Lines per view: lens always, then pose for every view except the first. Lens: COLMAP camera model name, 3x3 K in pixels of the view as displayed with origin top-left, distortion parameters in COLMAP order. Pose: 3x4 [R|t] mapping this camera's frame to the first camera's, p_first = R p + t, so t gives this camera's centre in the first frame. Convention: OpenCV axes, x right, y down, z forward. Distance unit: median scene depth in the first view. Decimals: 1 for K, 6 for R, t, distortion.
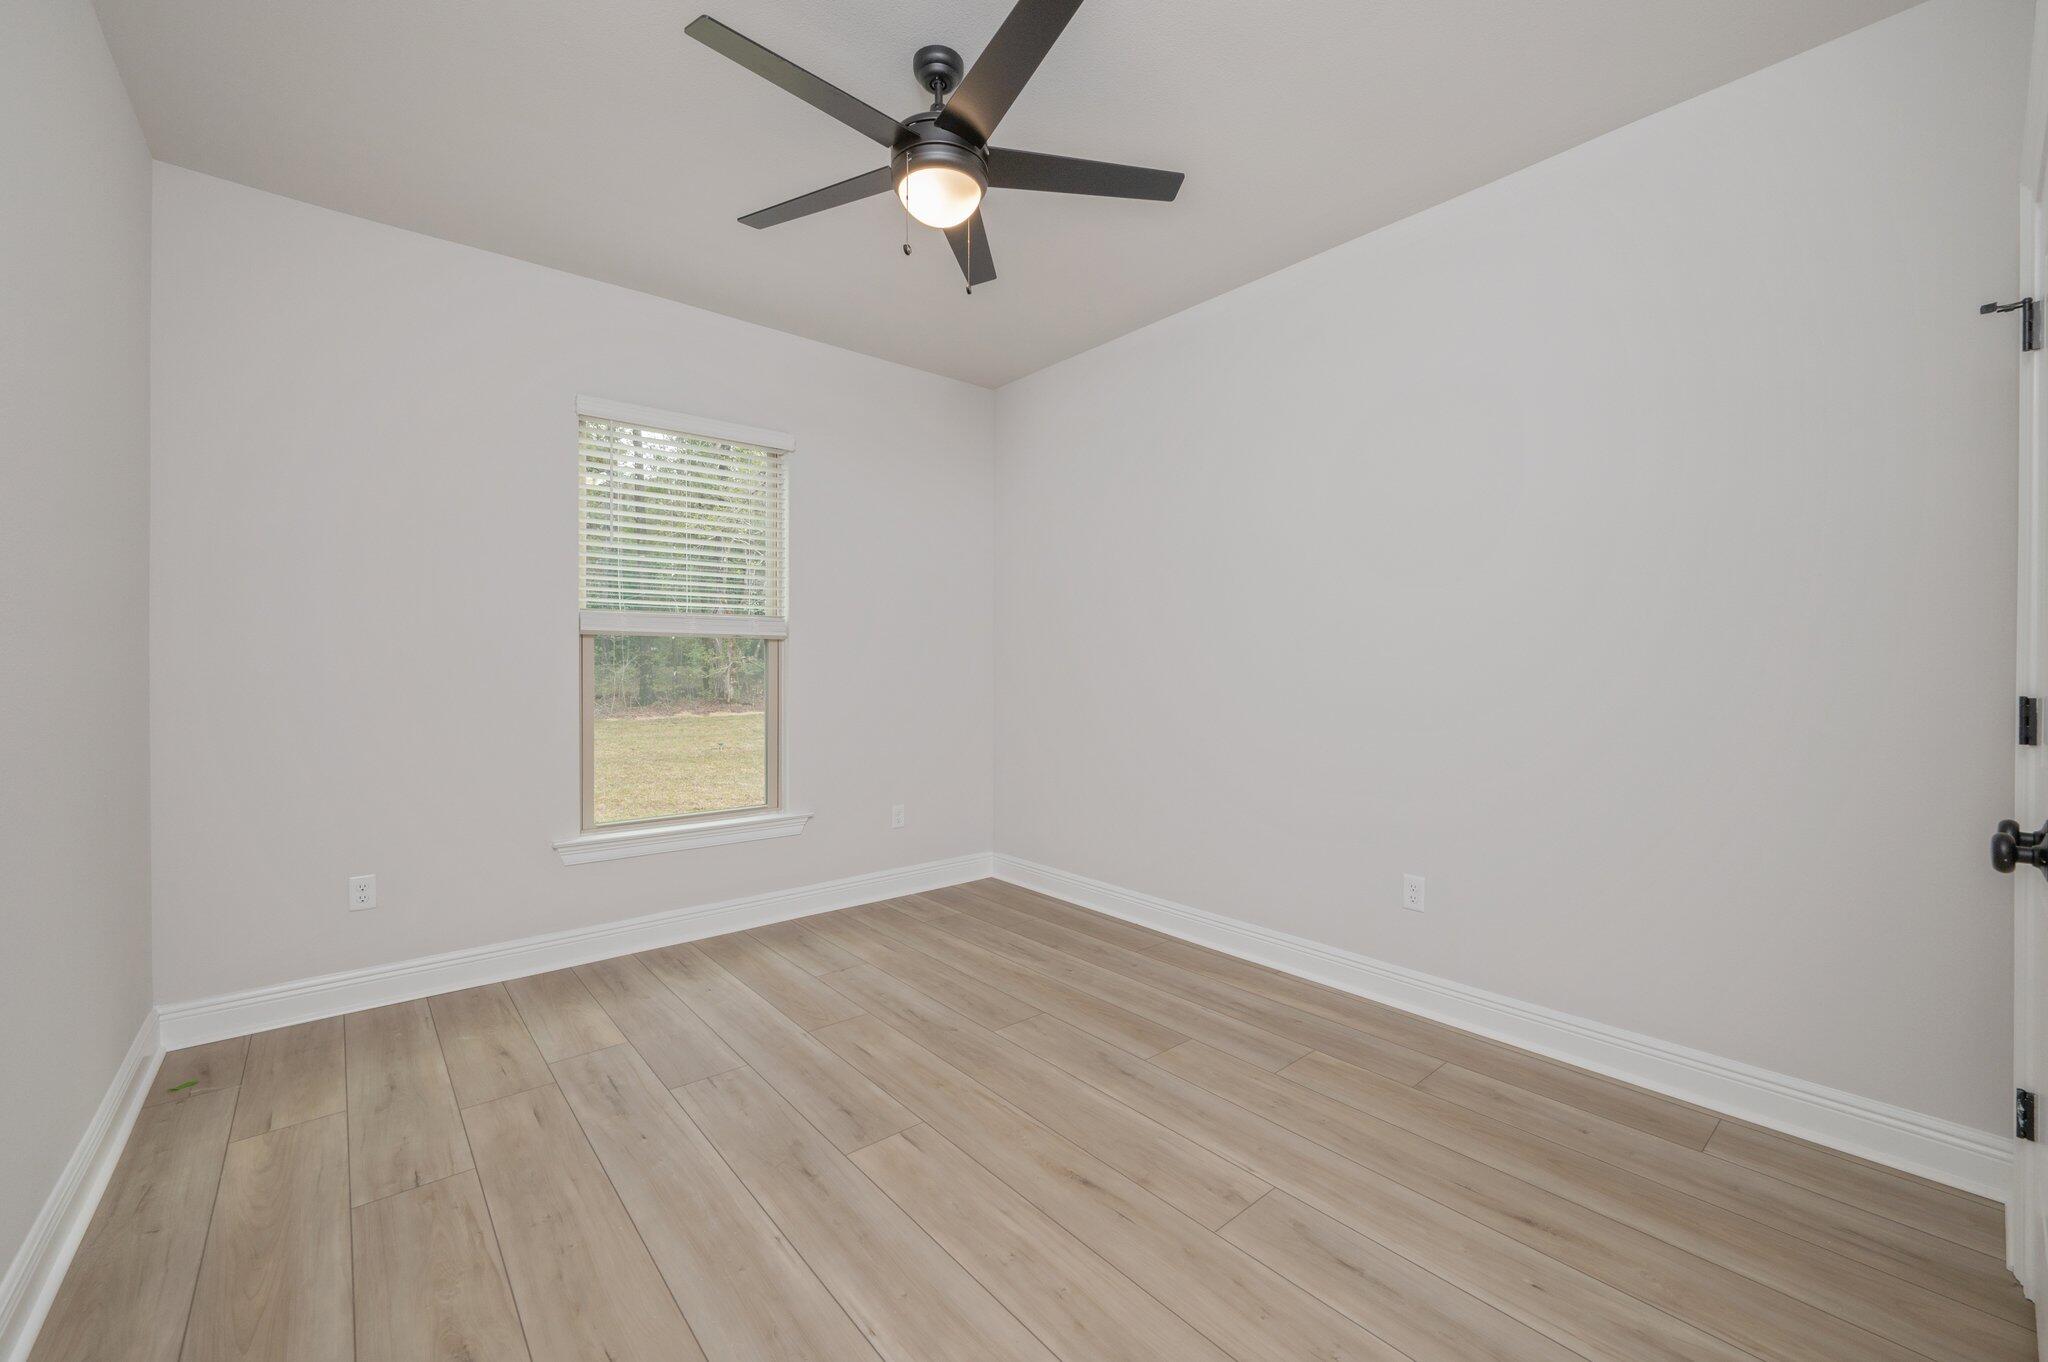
lens RADIAL K [[811.2, 0, 1012.7], [0, 811.2, 676.8], [0, 0, 1]] dist [0.001031, 0.000227]
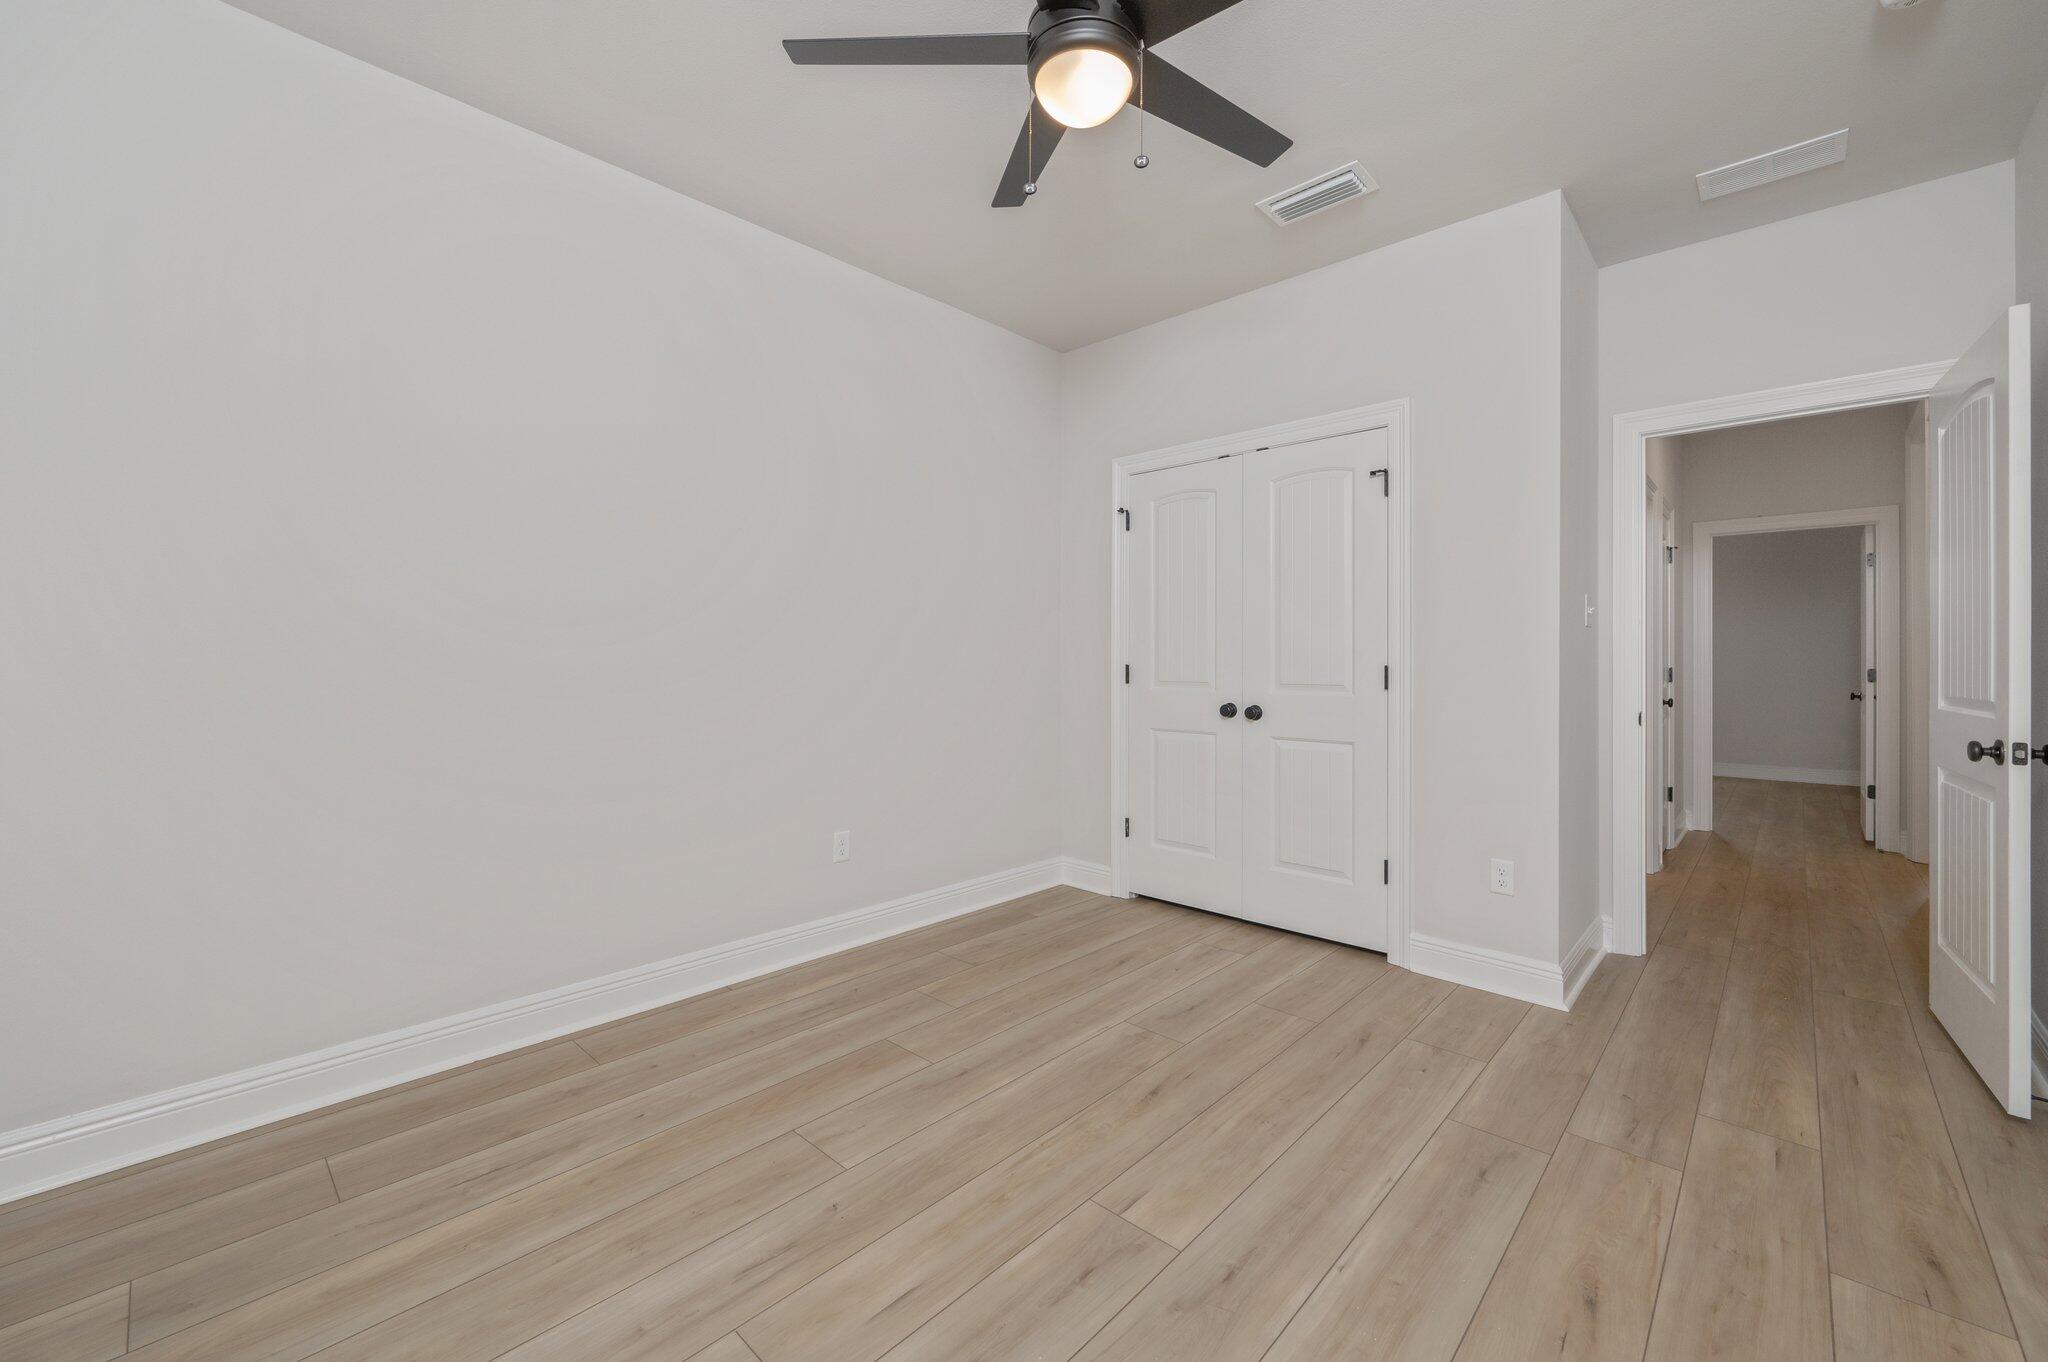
lens RADIAL K [[811.2, 0, 1039.4], [0, 811.2, 661.5], [0, 0, 1]] dist [0.001031, 0.000227]
pose [[-0.118927, -0.004496, 0.992893, -0.749116], [0.010295, 0.999930, 0.005762, -0.001277], [-0.992850, 0.010907, -0.118873, 0.933066]]
